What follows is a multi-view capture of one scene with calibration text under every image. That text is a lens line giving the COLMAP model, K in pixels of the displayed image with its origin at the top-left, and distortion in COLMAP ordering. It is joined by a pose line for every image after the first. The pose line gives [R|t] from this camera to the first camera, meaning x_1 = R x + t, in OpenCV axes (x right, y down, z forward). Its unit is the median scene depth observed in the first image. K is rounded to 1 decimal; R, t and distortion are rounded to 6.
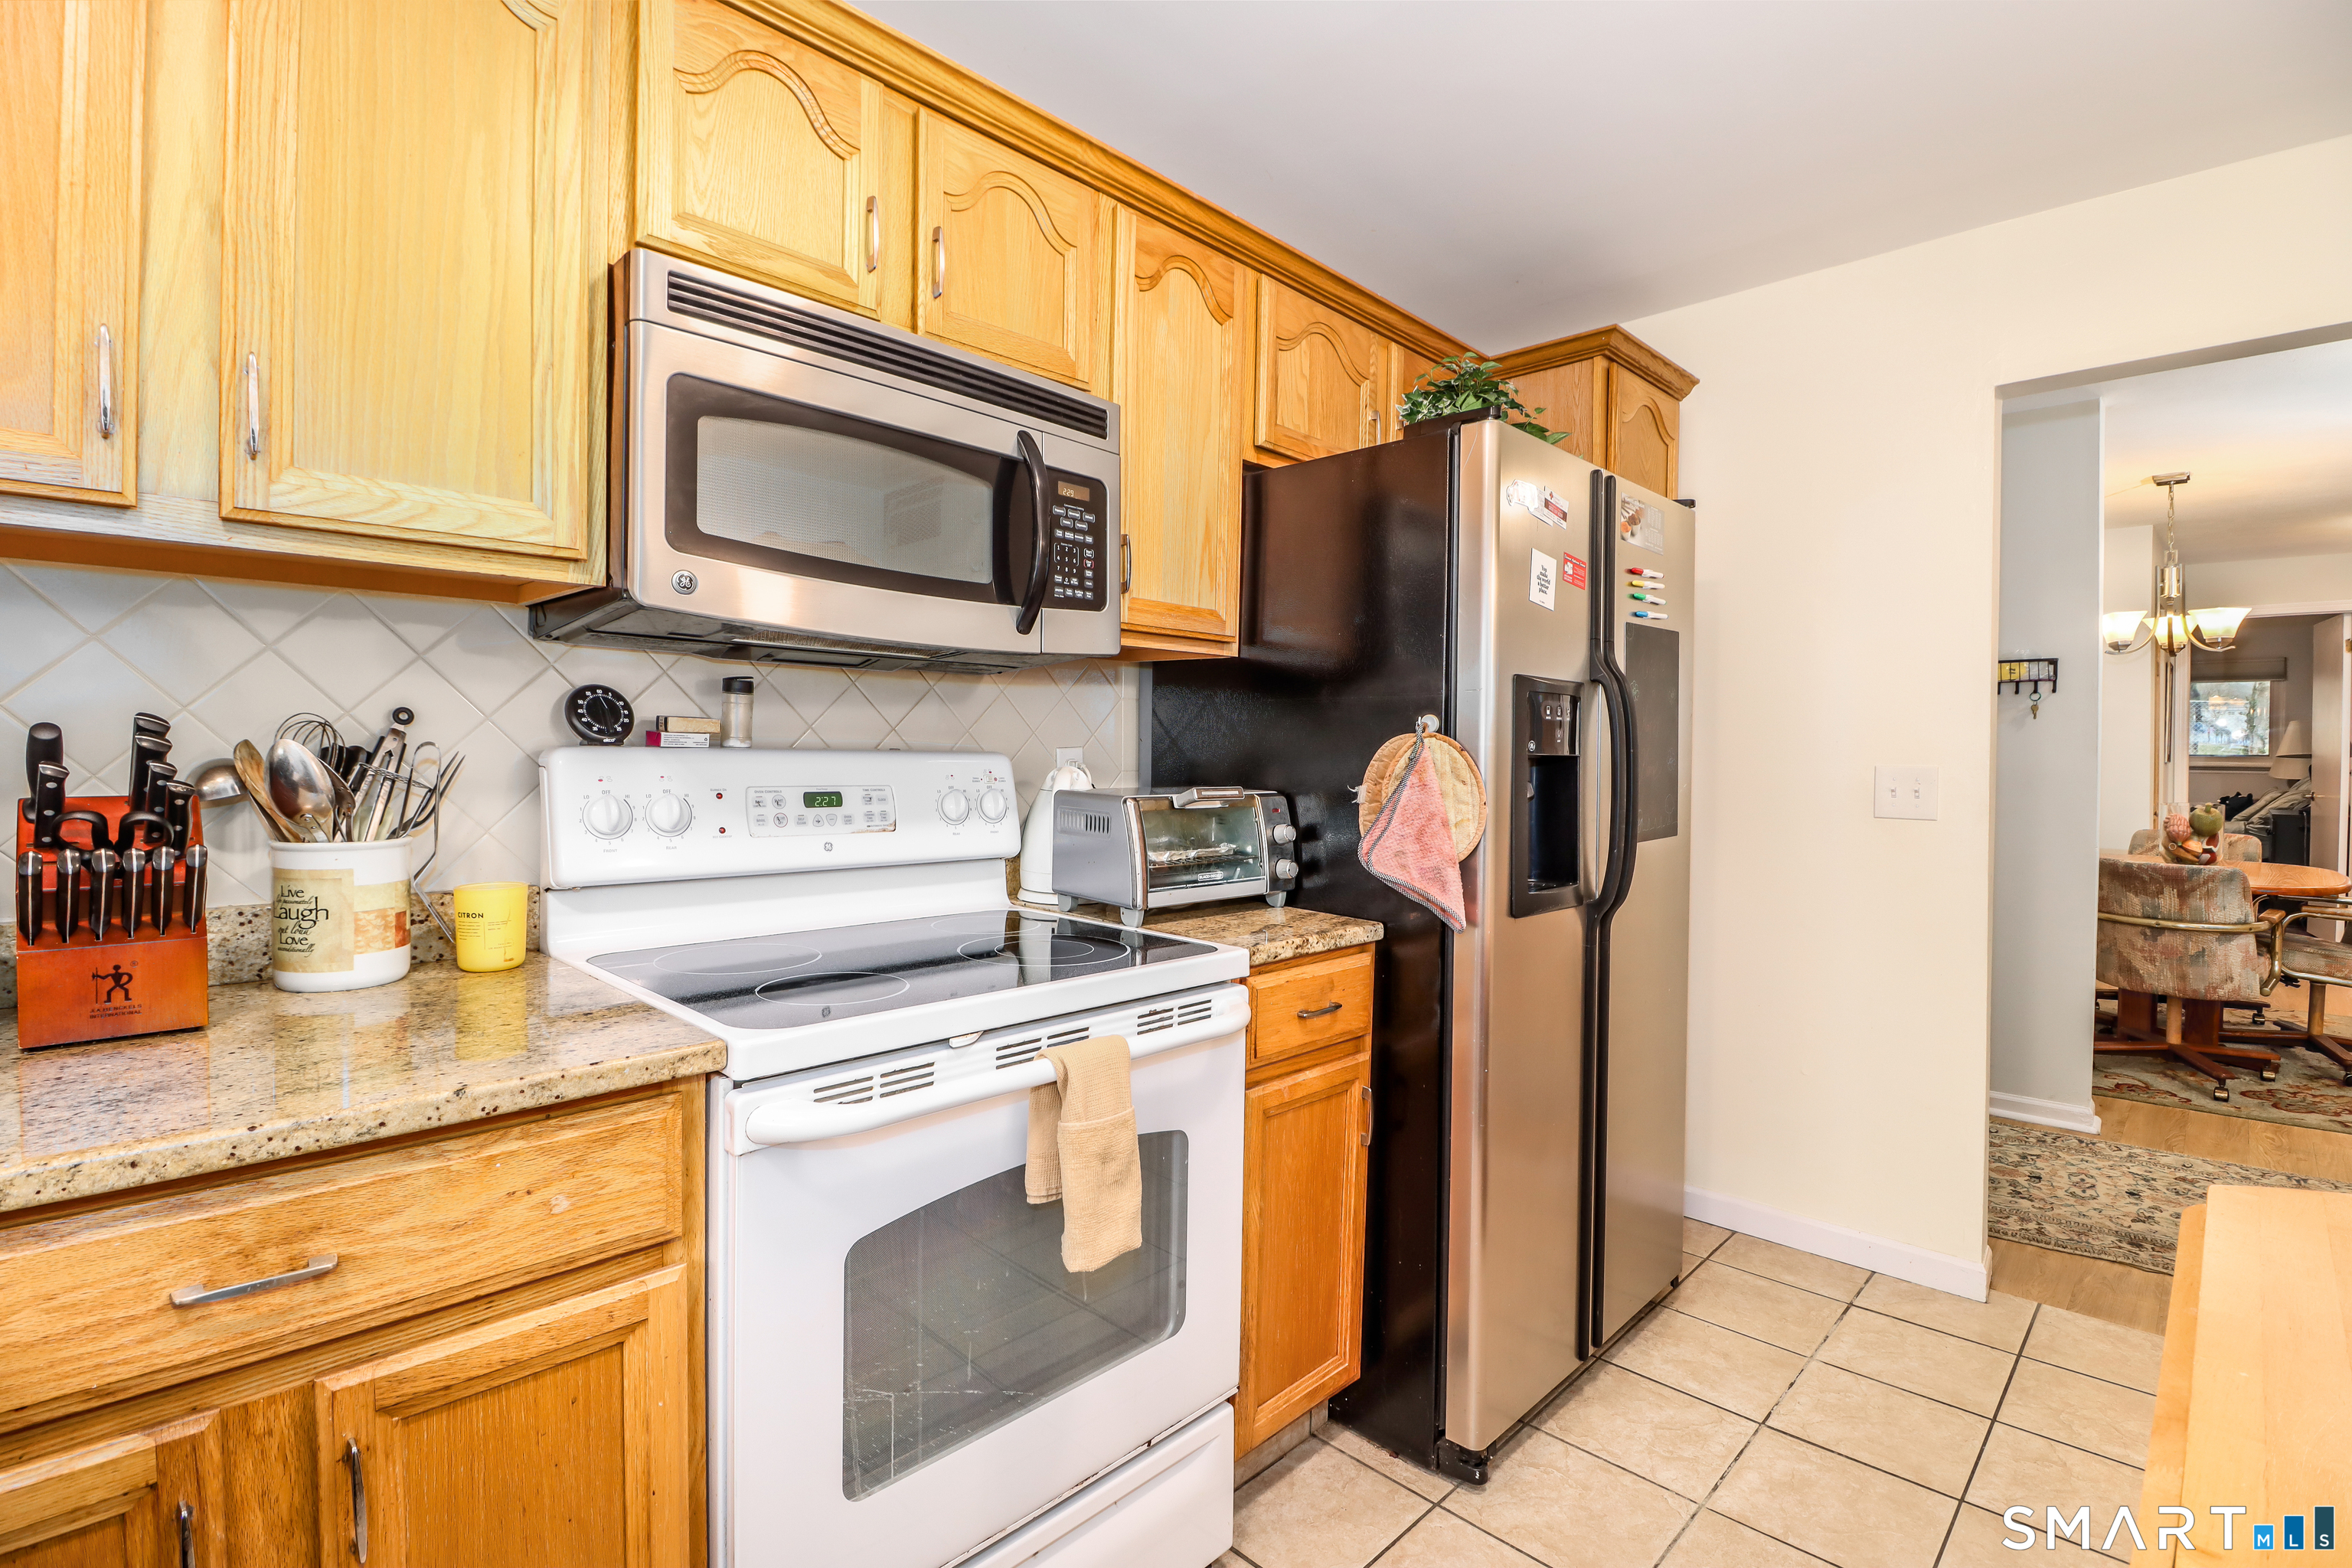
lens RADIAL K [[1107.5, 0, 1176.0], [0, 1107.5, 784.0], [0, 0, 1]] dist [0.000122, 0.000040]
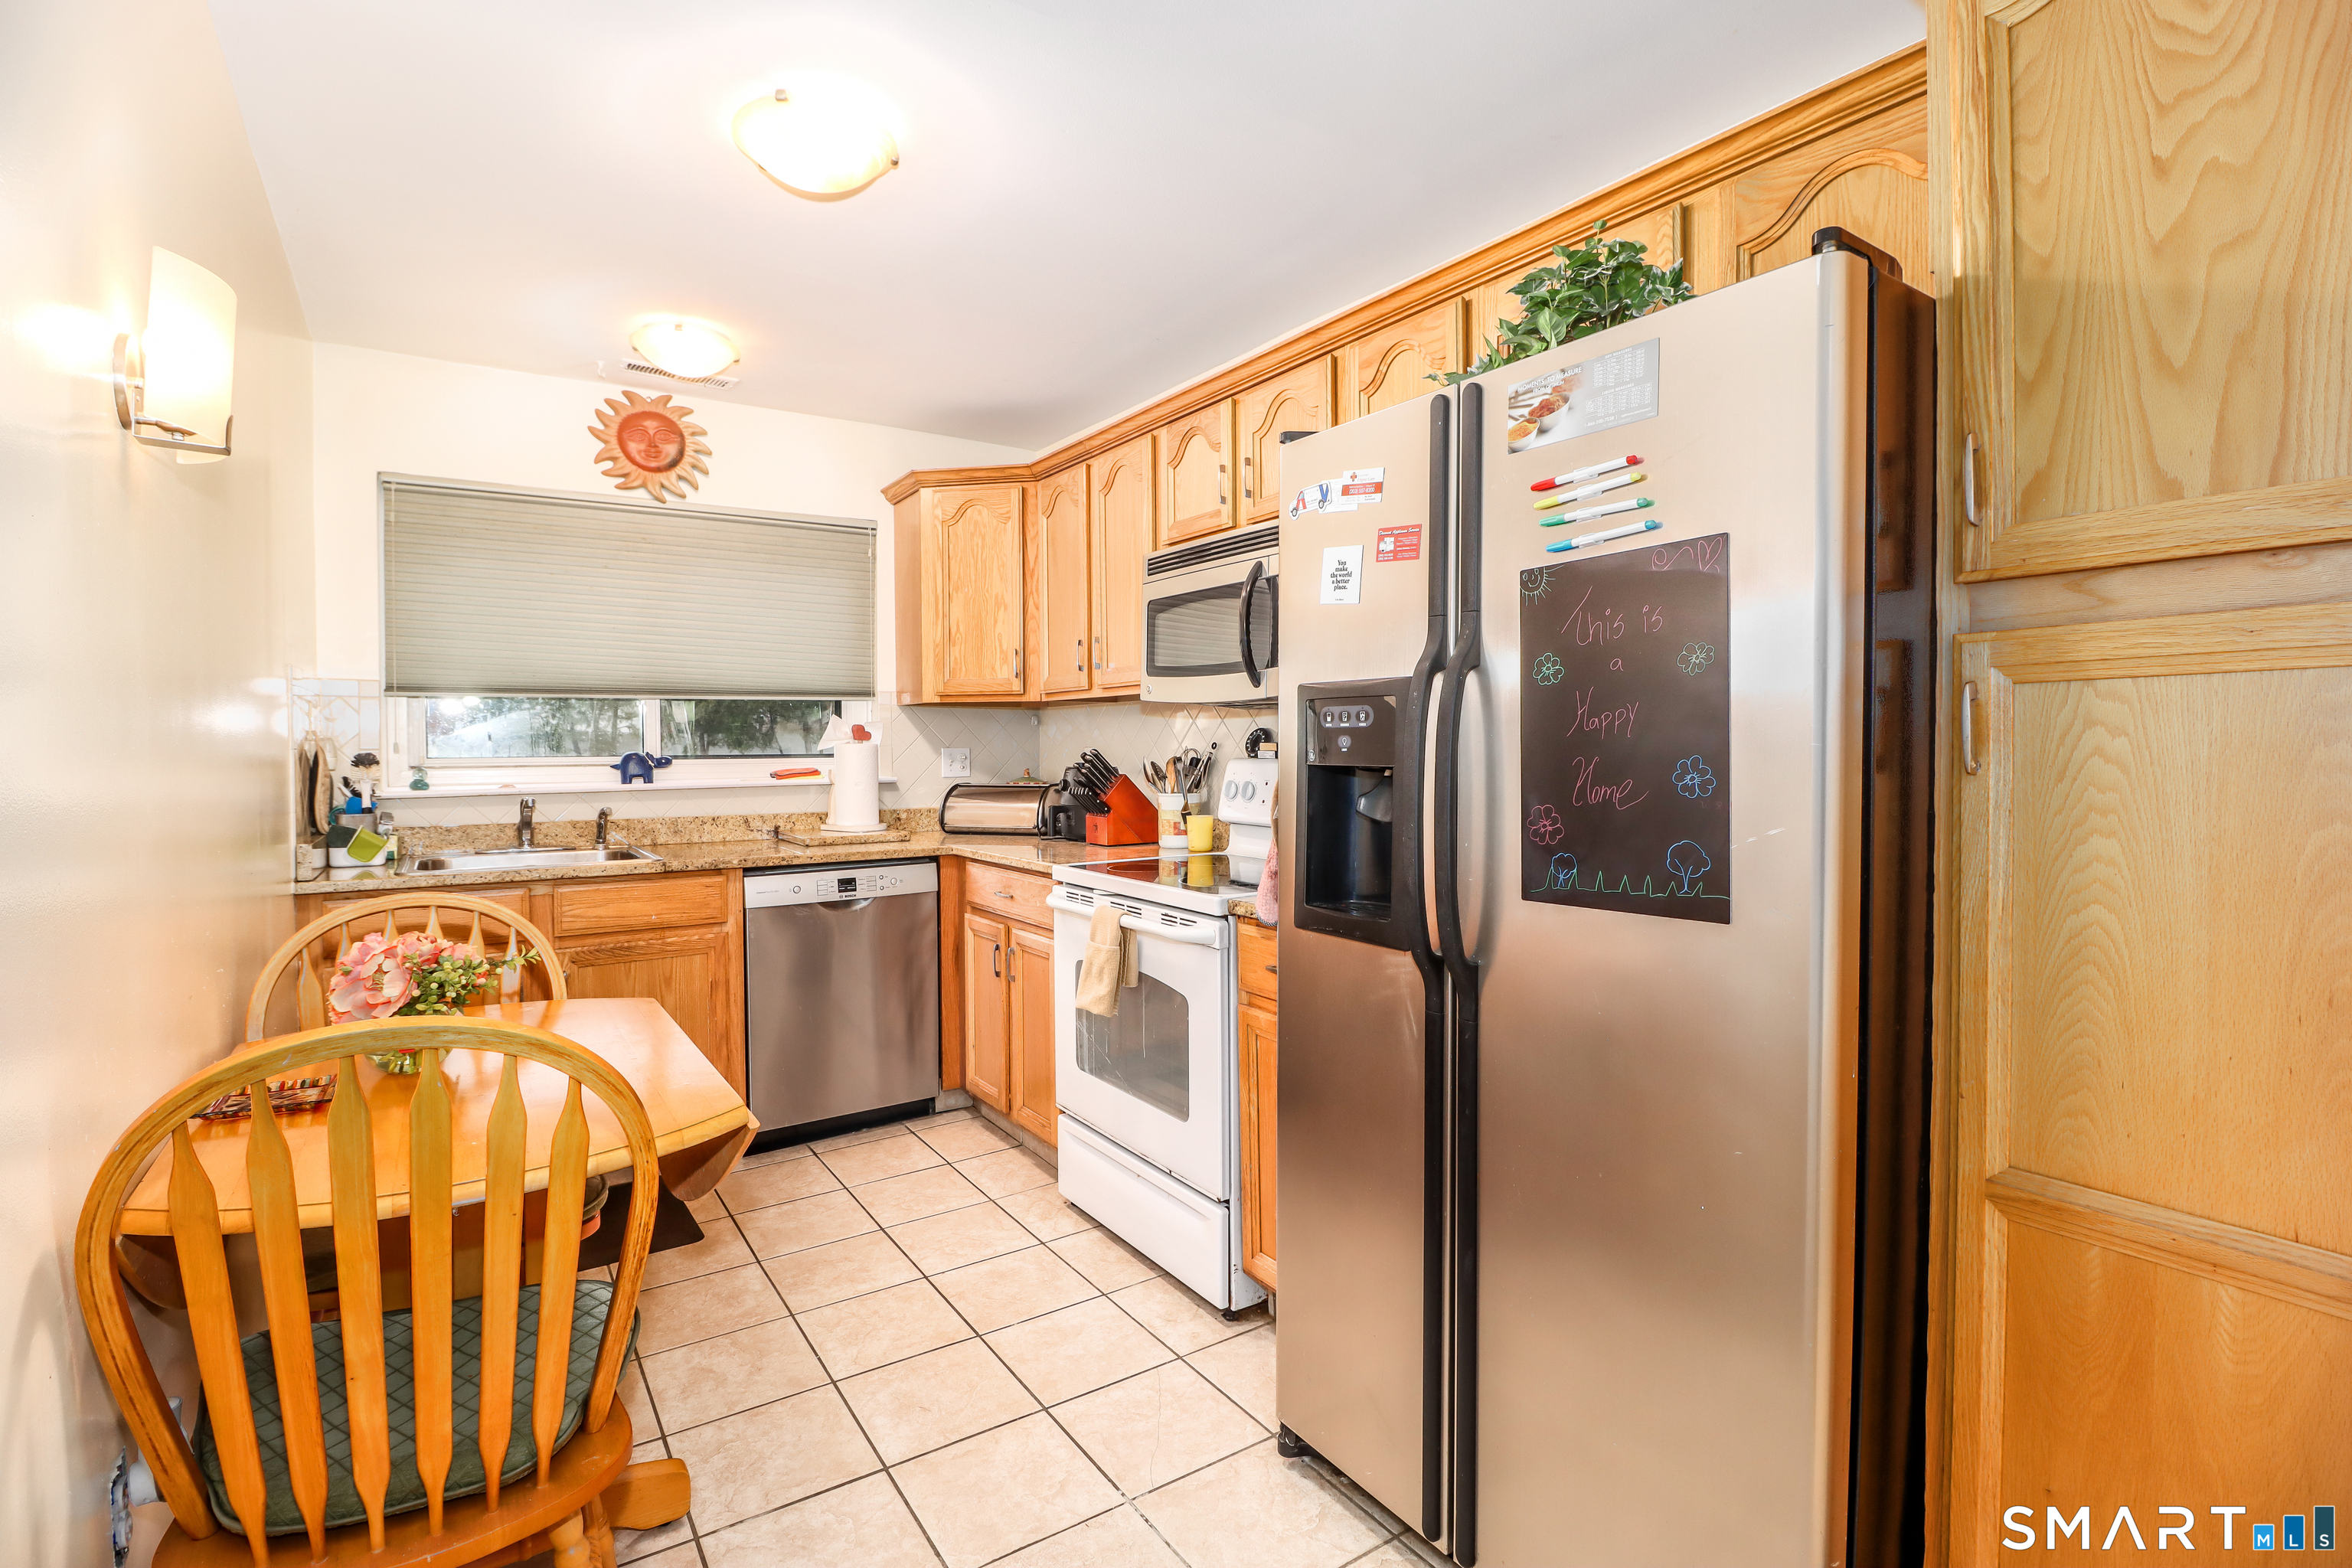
lens RADIAL K [[1107.5, 0, 1176.0], [0, 1107.5, 784.0], [0, 0, 1]] dist [0.000122, 0.000040]
pose [[-0.218162, 0.023073, -0.975640, 1.585966], [-0.023433, 0.999308, 0.028873, -0.041748], [0.975631, 0.029161, -0.217470, 1.346992]]
